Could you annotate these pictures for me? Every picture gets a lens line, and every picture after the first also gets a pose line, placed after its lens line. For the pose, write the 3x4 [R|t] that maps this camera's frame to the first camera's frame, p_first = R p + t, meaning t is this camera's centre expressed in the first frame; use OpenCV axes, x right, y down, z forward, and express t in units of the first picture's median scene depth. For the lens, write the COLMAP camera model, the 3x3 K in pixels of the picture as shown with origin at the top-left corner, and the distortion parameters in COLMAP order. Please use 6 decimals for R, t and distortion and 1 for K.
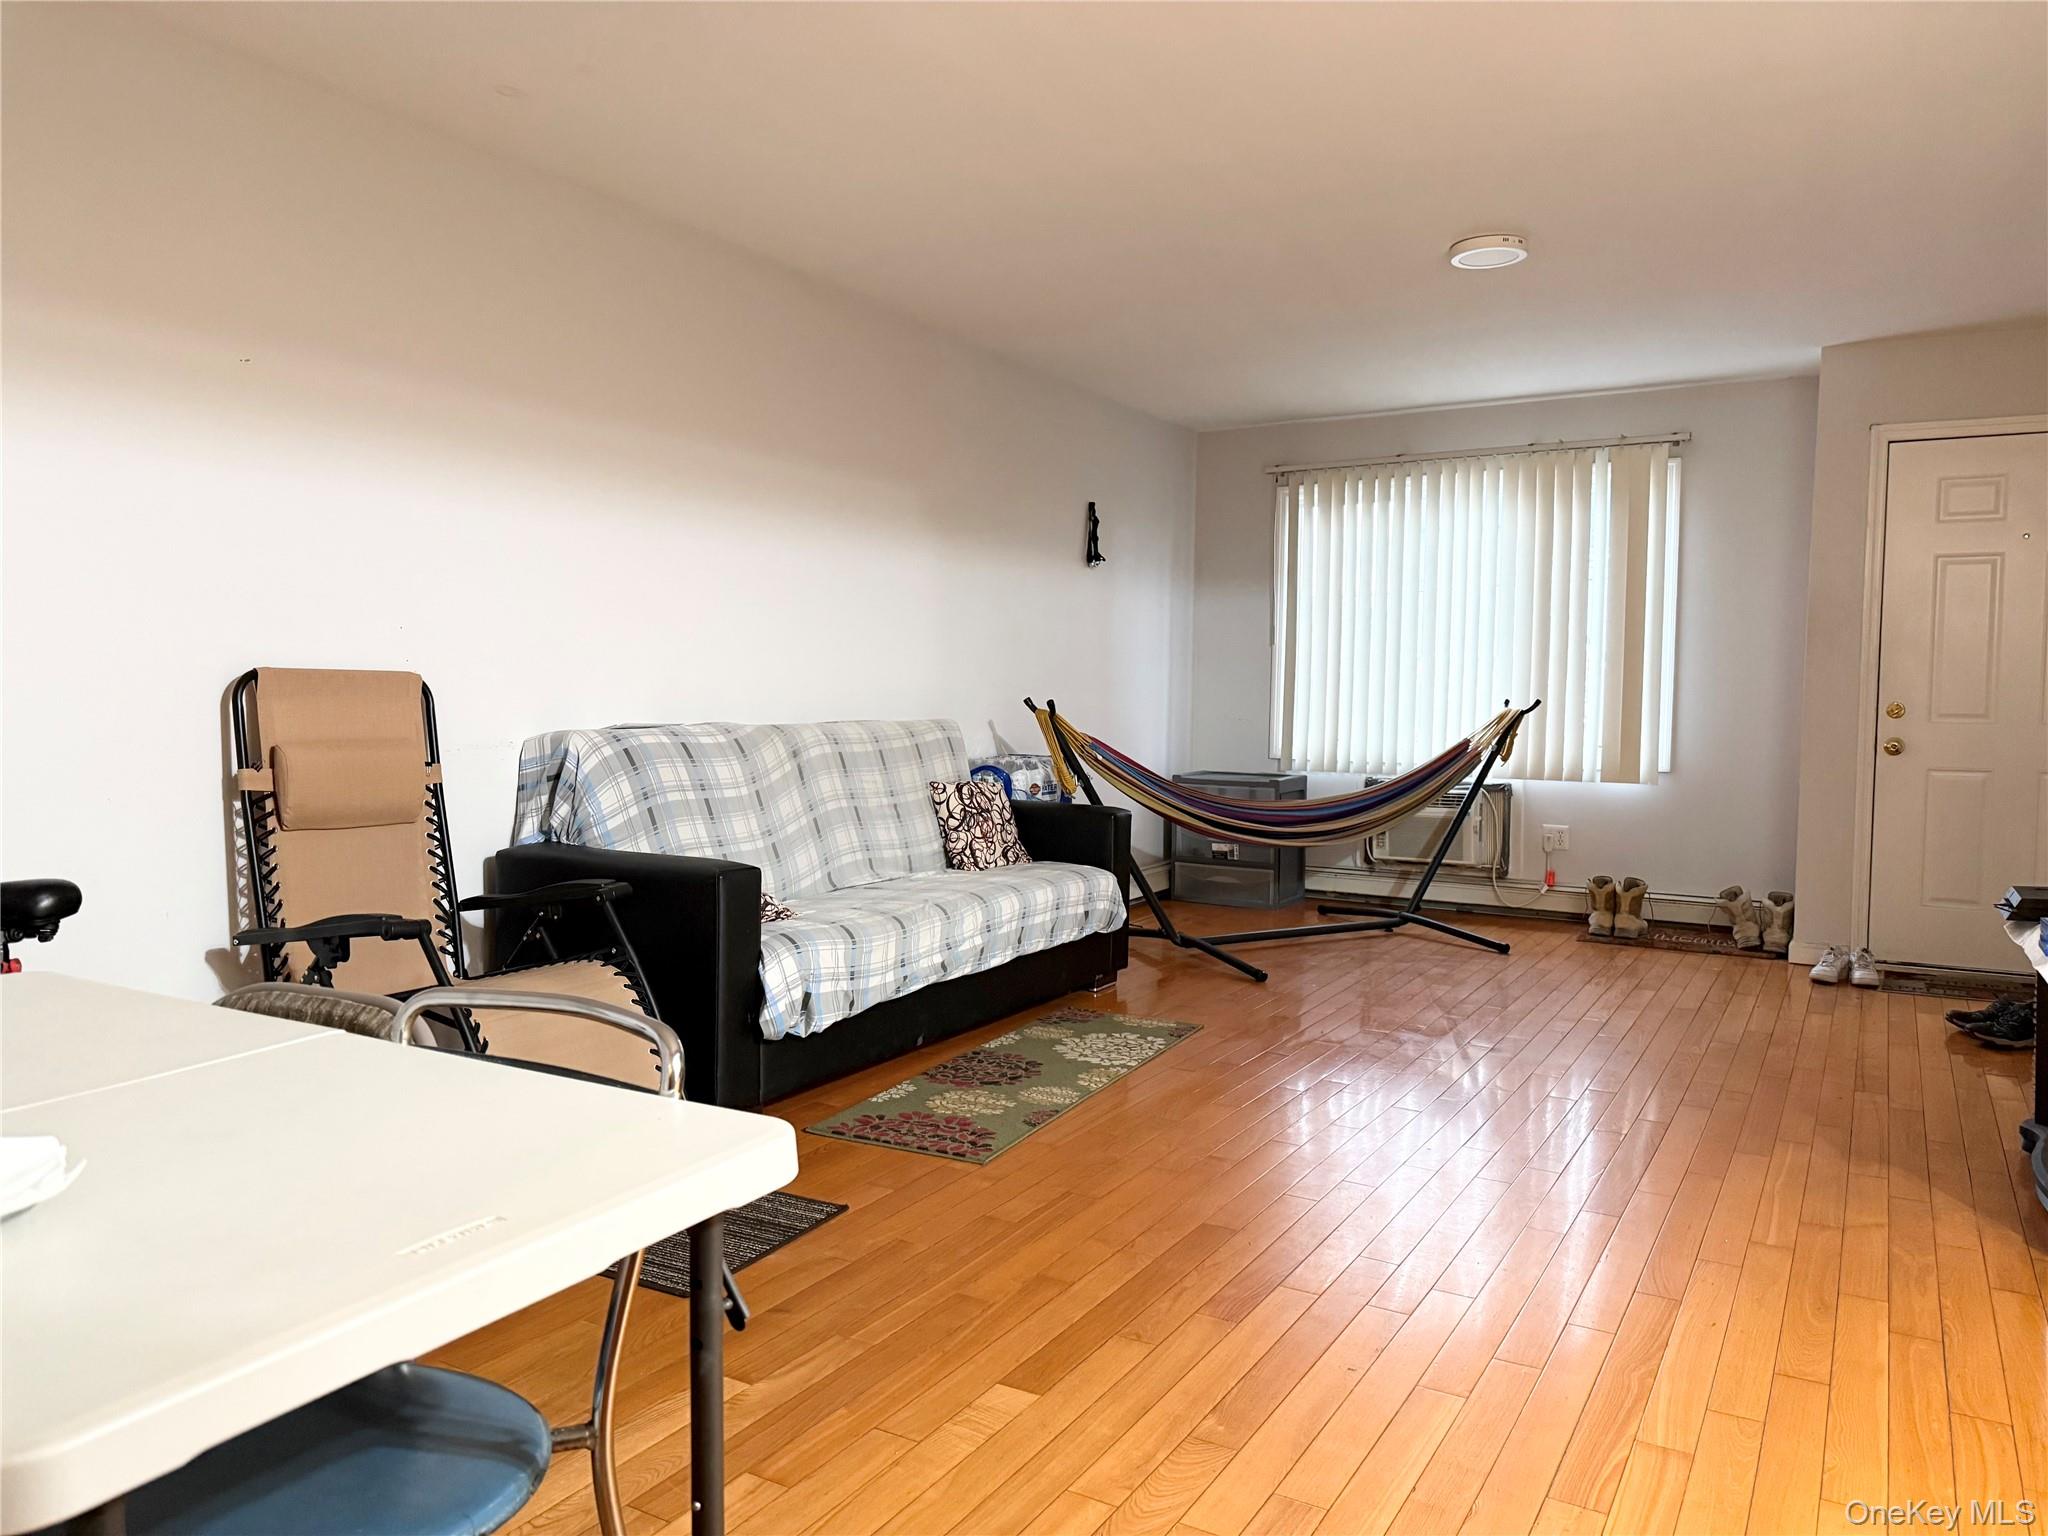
lens RADIAL K [[1455.7, 0, 1024.0], [0, 1455.7, 768.0], [0, 0, 1]] dist [0.135723, -0.217960]
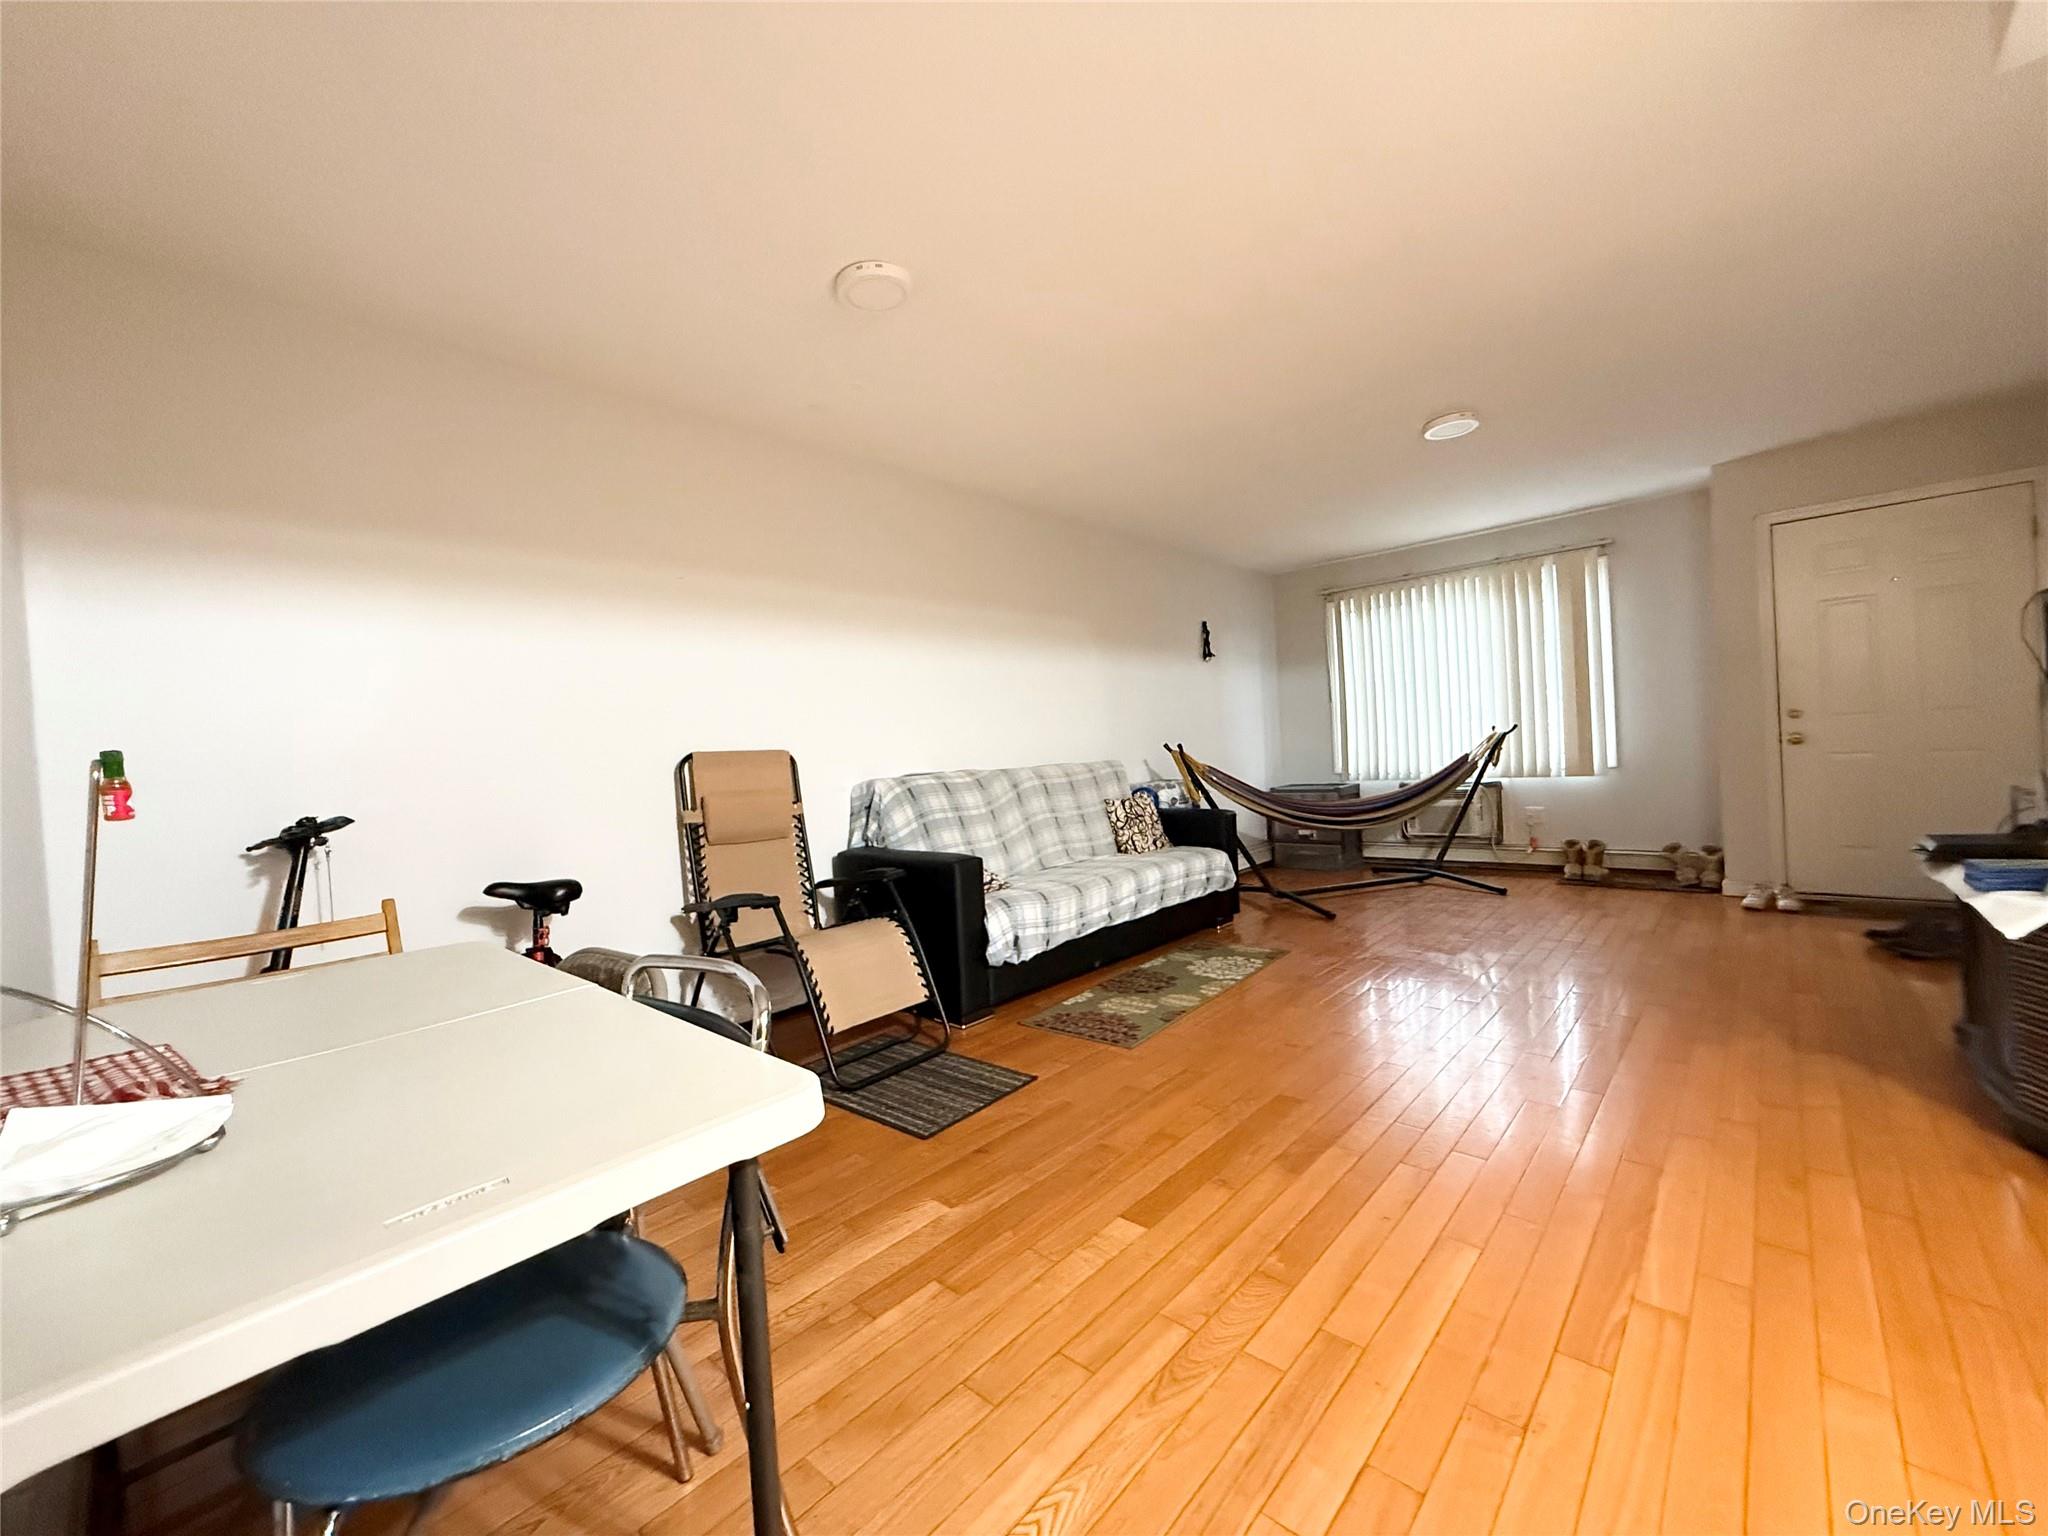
lens RADIAL K [[818.3, 0, 1024.0], [0, 818.3, 768.0], [0, 0, 1]] dist [0.000095, -0.000091]
pose [[0.975469, -0.060789, -0.211576, 0.047086], [0.053176, 0.997723, -0.041491, 0.008617], [0.213616, 0.029223, 0.976481, 0.113453]]
